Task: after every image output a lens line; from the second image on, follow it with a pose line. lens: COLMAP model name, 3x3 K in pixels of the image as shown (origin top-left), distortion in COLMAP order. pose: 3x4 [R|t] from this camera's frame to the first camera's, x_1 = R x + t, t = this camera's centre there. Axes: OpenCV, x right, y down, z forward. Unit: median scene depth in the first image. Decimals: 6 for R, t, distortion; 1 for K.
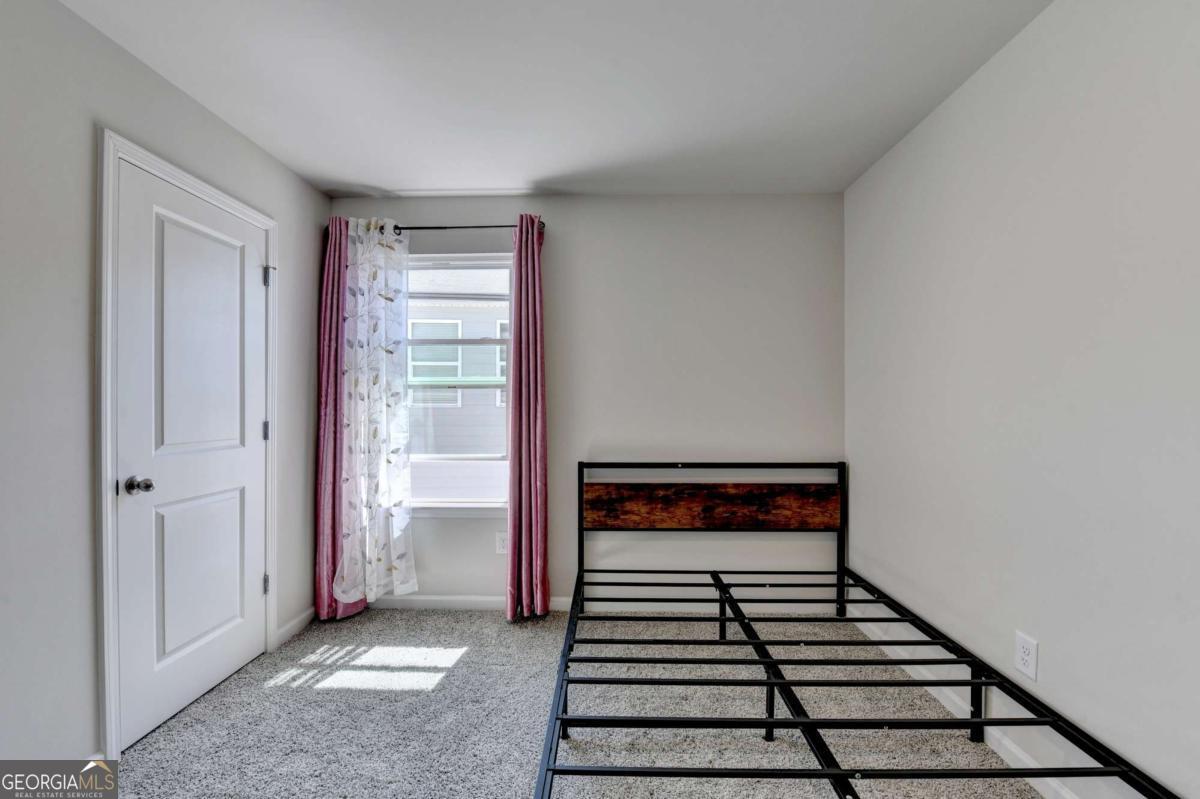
lens RADIAL K [[488.5, 0, 589.1], [0, 488.5, 400.8], [0, 0, 1]] dist [-0.015873, -0.000604]
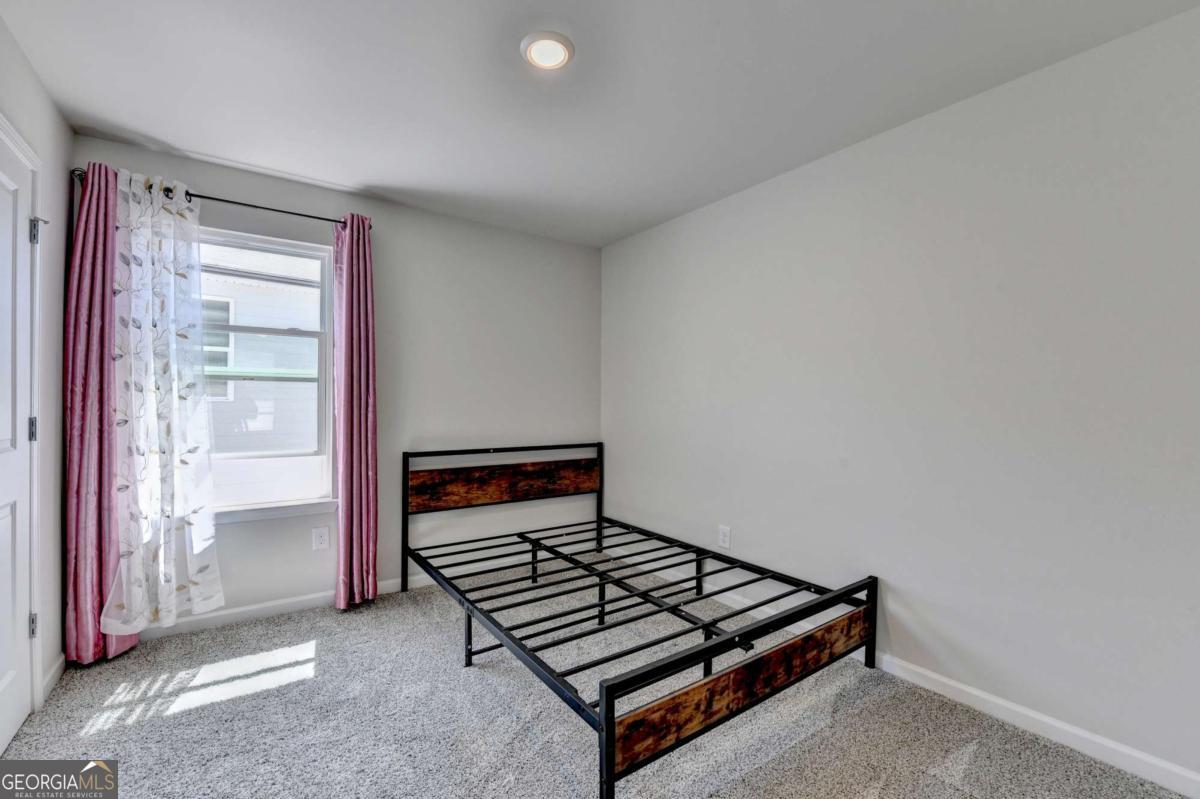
lens RADIAL K [[490.5, 0, 585.0], [0, 490.5, 395.9], [0, 0, 1]] dist [-0.018662, -0.000682]
pose [[0.811311, 0.014288, 0.584441, -0.337303], [-0.012914, 0.999895, -0.006517, 0.001668], [-0.584473, -0.002260, 0.811410, -0.120227]]
